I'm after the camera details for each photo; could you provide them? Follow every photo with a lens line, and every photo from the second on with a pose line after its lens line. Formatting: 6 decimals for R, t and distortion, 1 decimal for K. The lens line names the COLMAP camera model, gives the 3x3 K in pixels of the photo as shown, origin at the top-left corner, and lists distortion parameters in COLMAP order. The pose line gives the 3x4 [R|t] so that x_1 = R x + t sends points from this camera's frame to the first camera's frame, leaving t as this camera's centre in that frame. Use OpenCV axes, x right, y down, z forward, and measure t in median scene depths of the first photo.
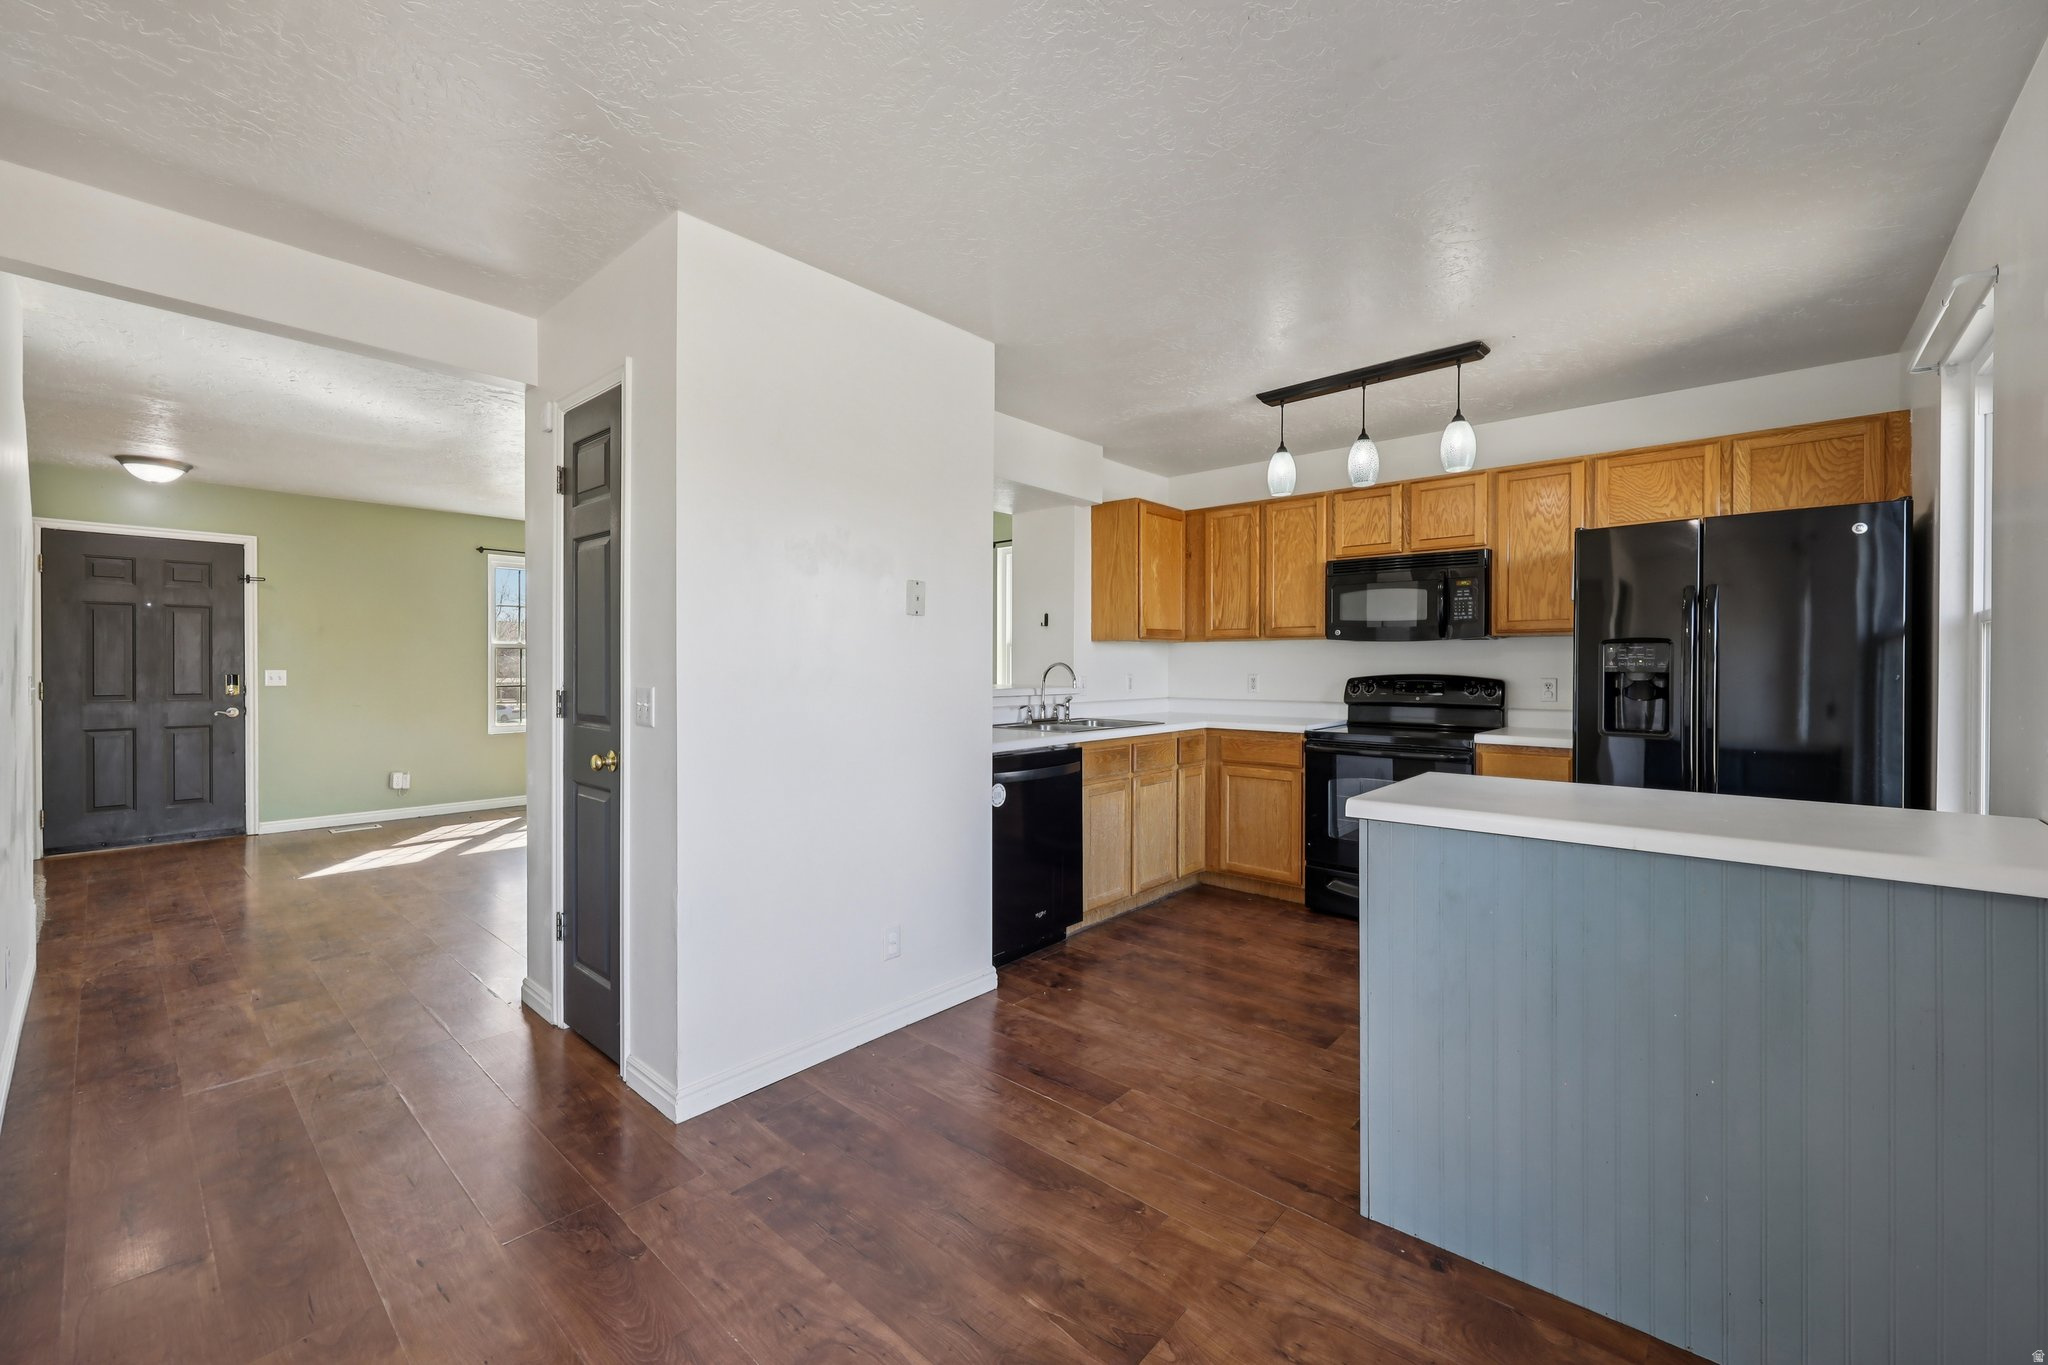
lens RADIAL K [[819.5, 0, 1020.1], [0, 819.5, 671.8], [0, 0, 1]] dist [-0.002828, 0.000028]
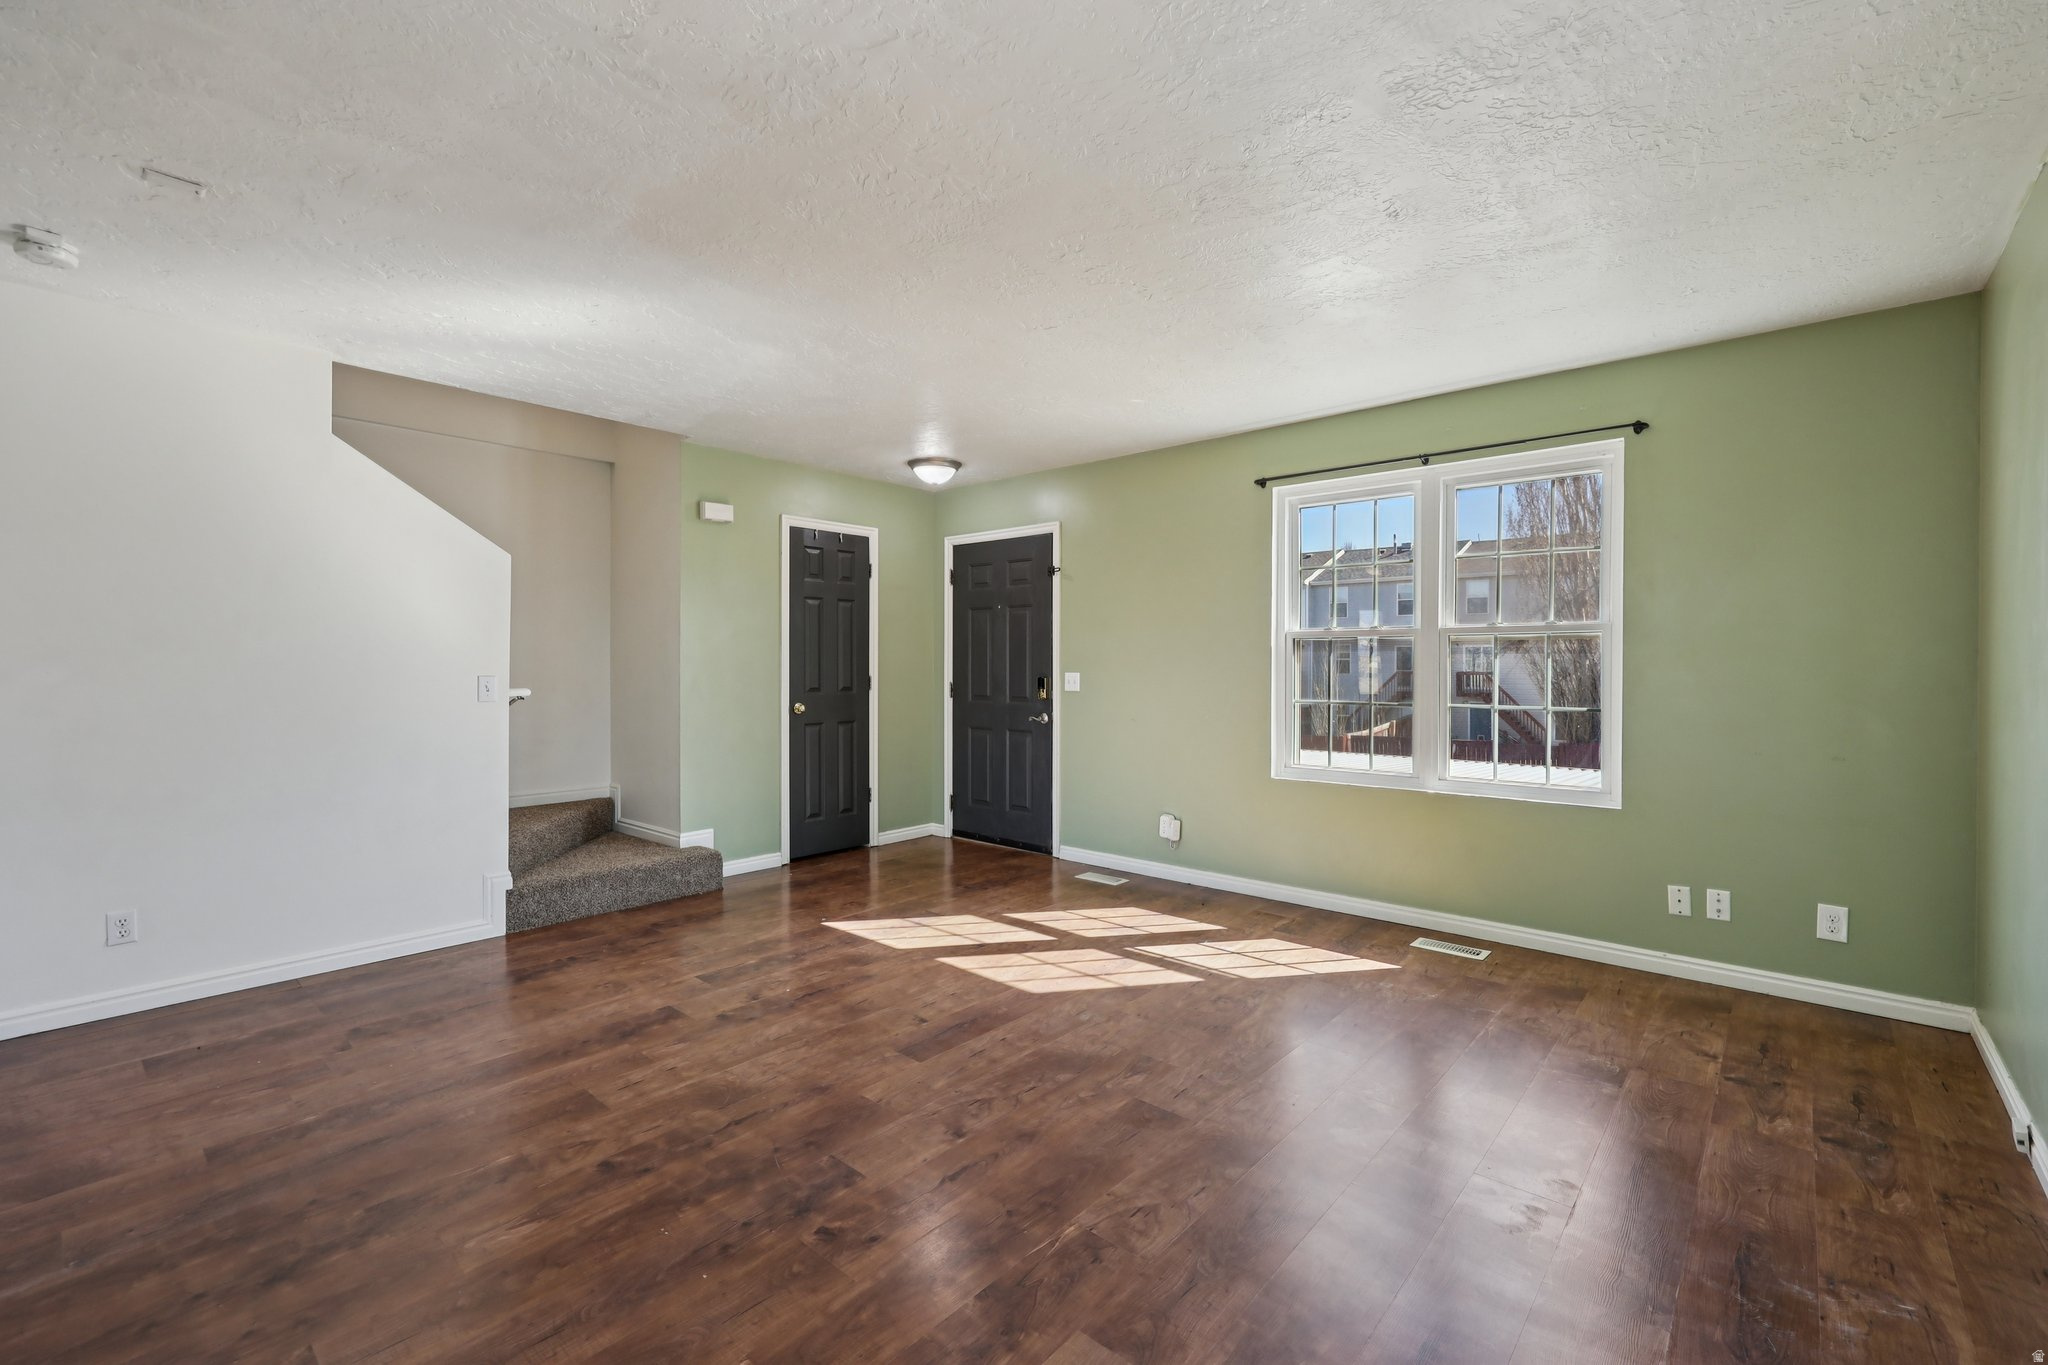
lens RADIAL K [[910.8, 0, 1002.4], [0, 910.8, 684.0], [0, 0, 1]] dist [0.008997, 0.000538]
pose [[-0.007461, 0.017151, -0.999825, 0.087821], [-0.003308, 0.999847, 0.017176, -0.009800], [0.999967, 0.003436, -0.007404, 1.445242]]
